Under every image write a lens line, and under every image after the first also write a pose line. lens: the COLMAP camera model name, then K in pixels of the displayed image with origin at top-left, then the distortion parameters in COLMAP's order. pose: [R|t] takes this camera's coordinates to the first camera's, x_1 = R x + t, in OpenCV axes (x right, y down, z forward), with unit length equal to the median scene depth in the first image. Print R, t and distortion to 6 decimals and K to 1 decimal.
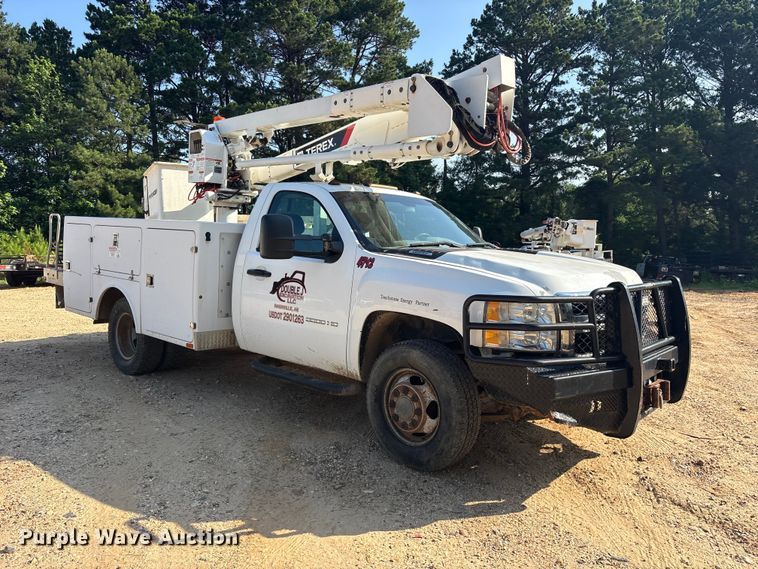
lens RADIAL K [[583.7, 0, 376.0], [0, 583.7, 277.4], [0, 0, 1]] dist [0.063362, -0.072899]
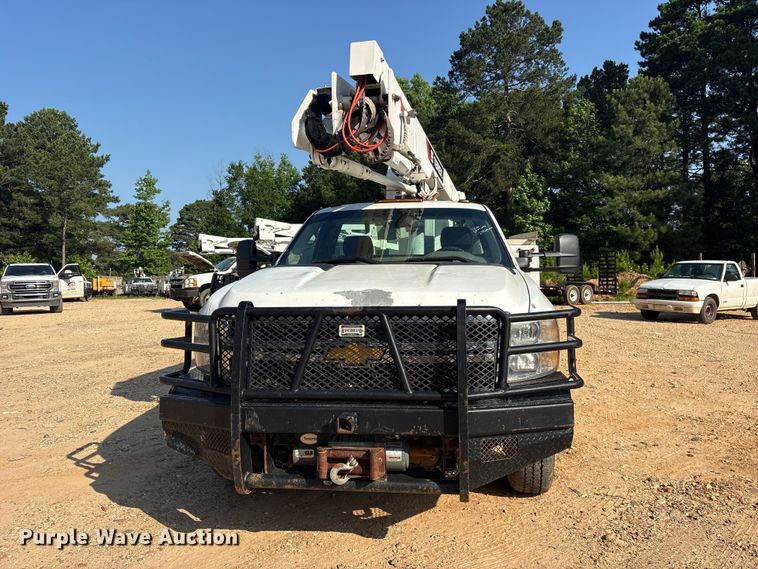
lens RADIAL K [[578.9, 0, 380.4], [0, 578.9, 284.8], [0, 0, 1]] dist [0.062733, -0.062784]
pose [[0.570890, -0.001387, -0.821025, 0.607277], [-0.019069, 0.999706, -0.014949, -0.001036], [0.820805, 0.024190, 0.570696, 0.349741]]
